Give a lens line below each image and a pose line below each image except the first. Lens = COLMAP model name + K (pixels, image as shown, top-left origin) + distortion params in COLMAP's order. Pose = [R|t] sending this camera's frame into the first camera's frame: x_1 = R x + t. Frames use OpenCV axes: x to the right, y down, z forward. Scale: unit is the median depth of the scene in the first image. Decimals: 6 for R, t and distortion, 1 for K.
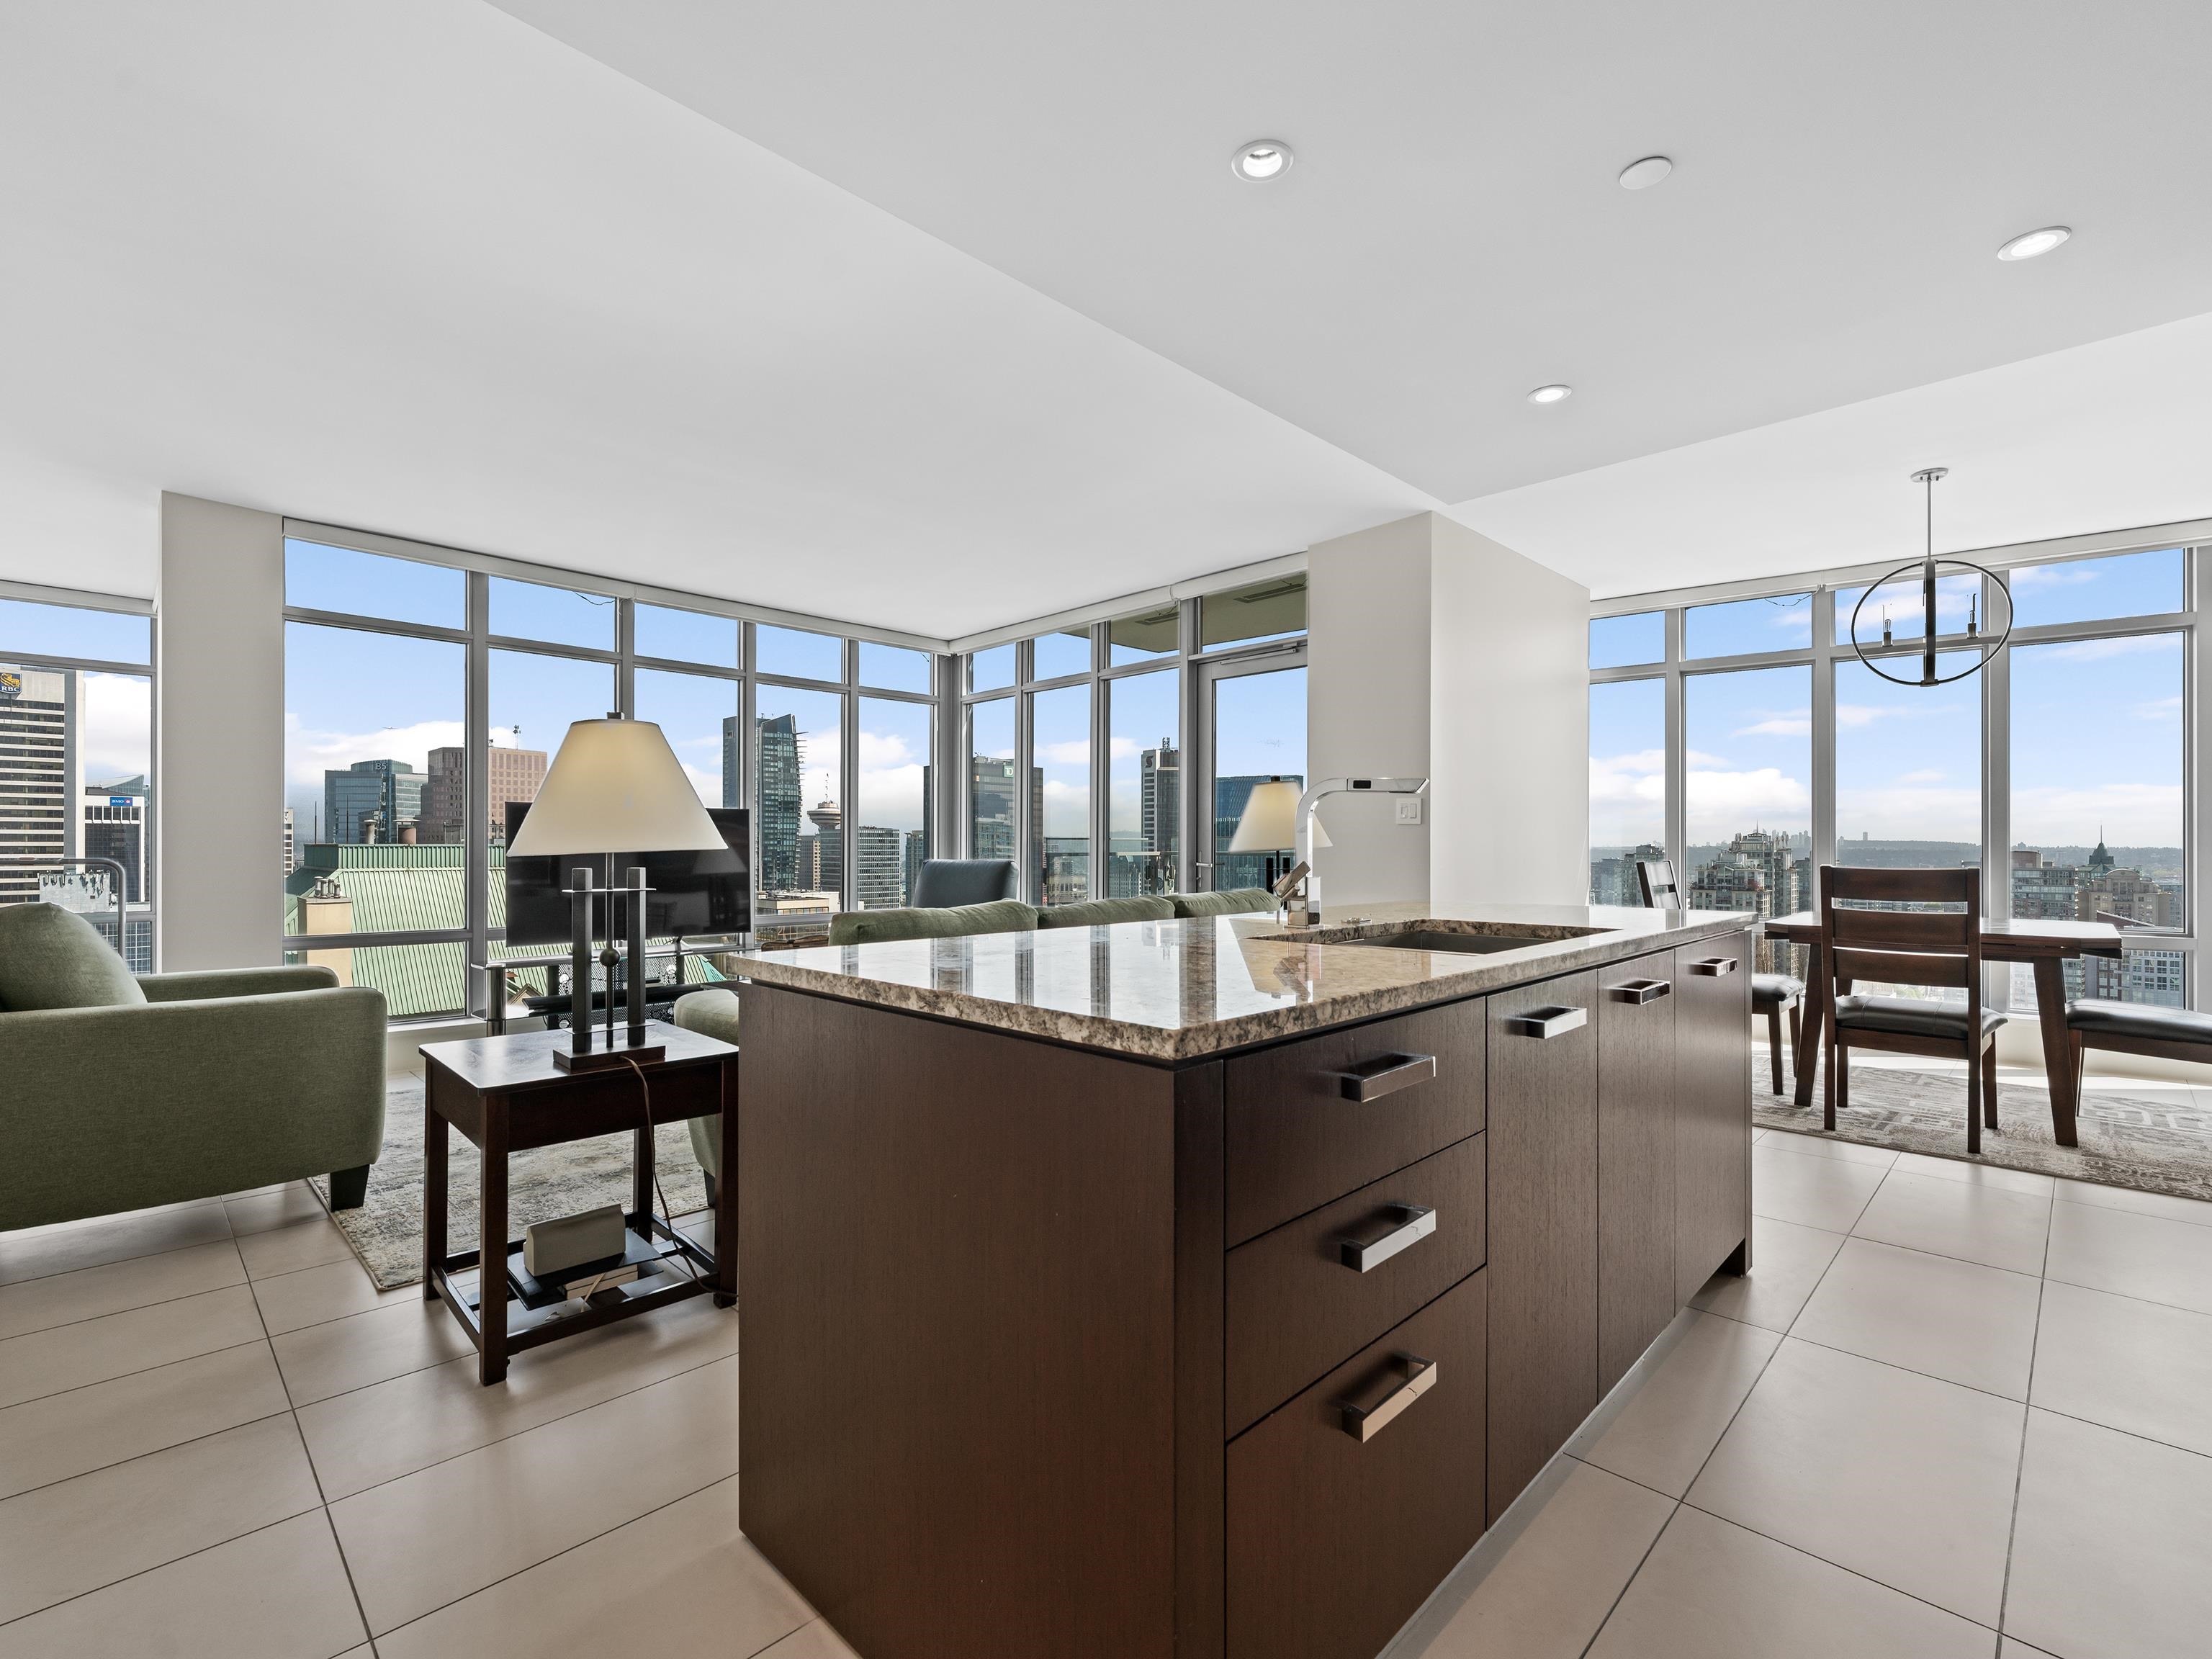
lens RADIAL K [[965.3, 0, 1152.5], [0, 965.3, 845.3], [0, 0, 1]] dist [-0.001886, -0.003130]
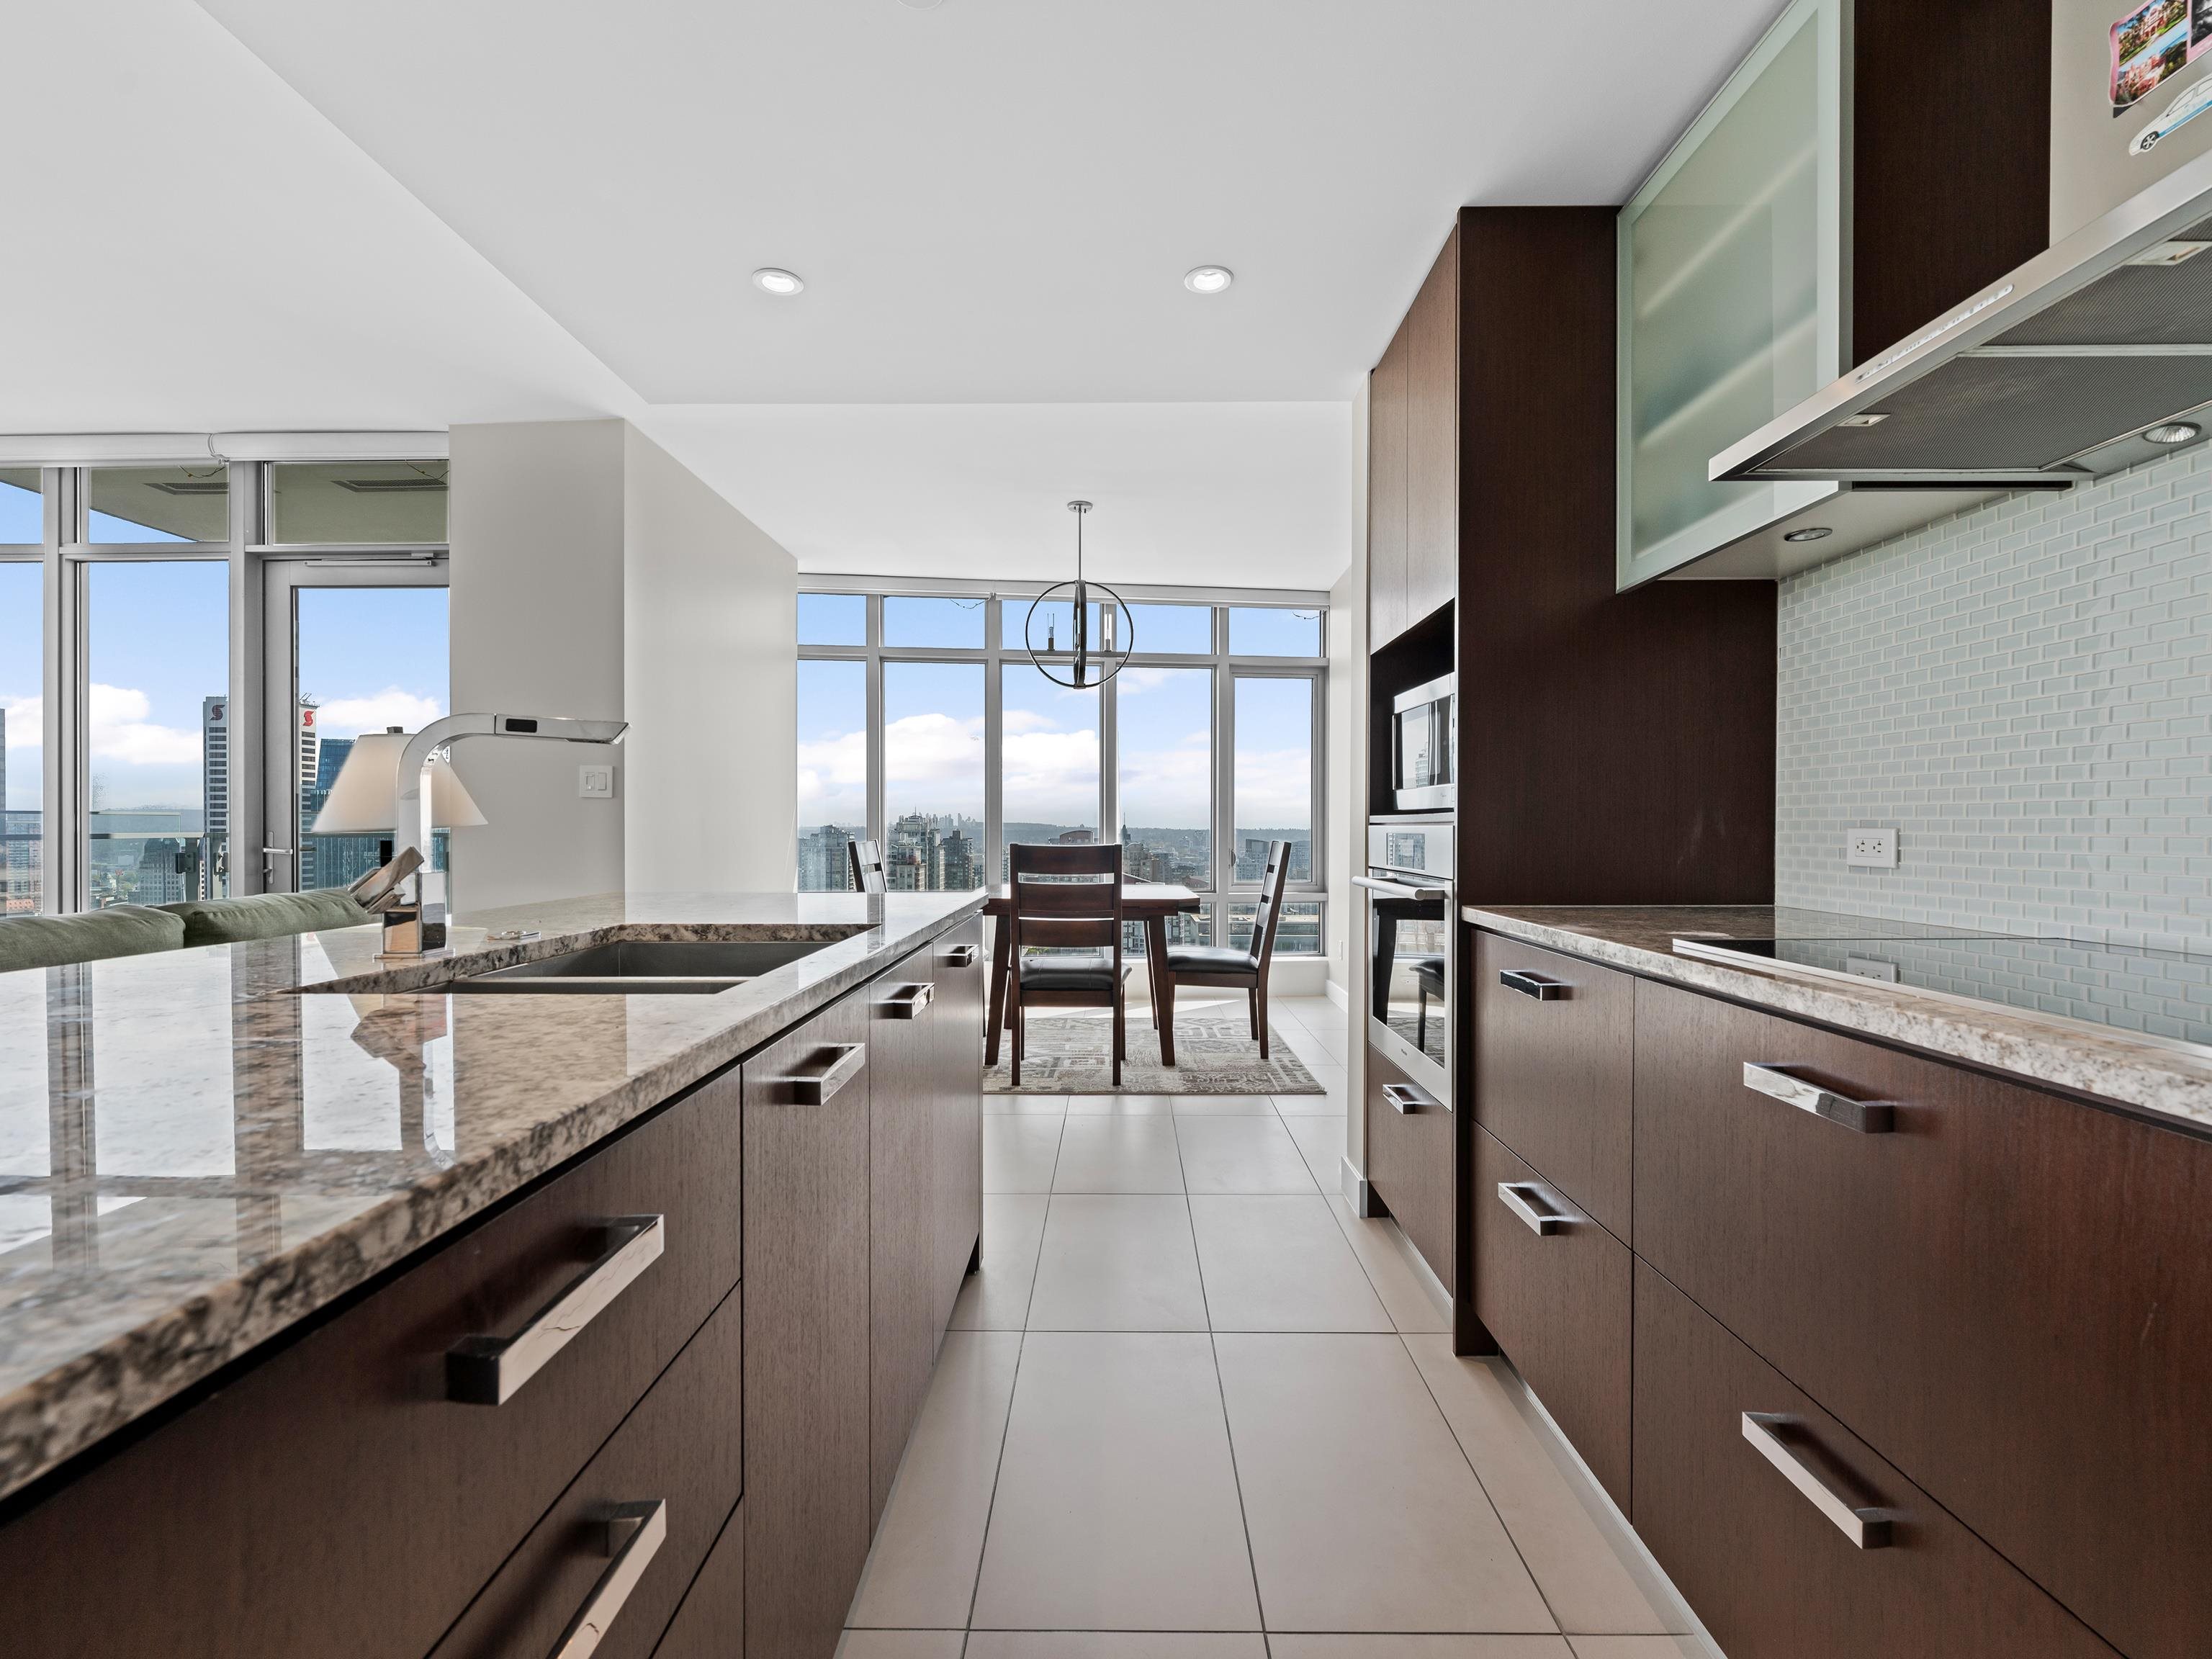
lens RADIAL K [[947.9, 0, 1071.9], [0, 947.9, 840.0], [0, 0, 1]] dist [-0.000710, -0.000256]
pose [[0.747745, -0.008420, 0.663933, 0.035662], [-0.001573, 0.999894, 0.014452, 0.001589], [-0.663984, -0.011850, 0.747653, 0.141319]]
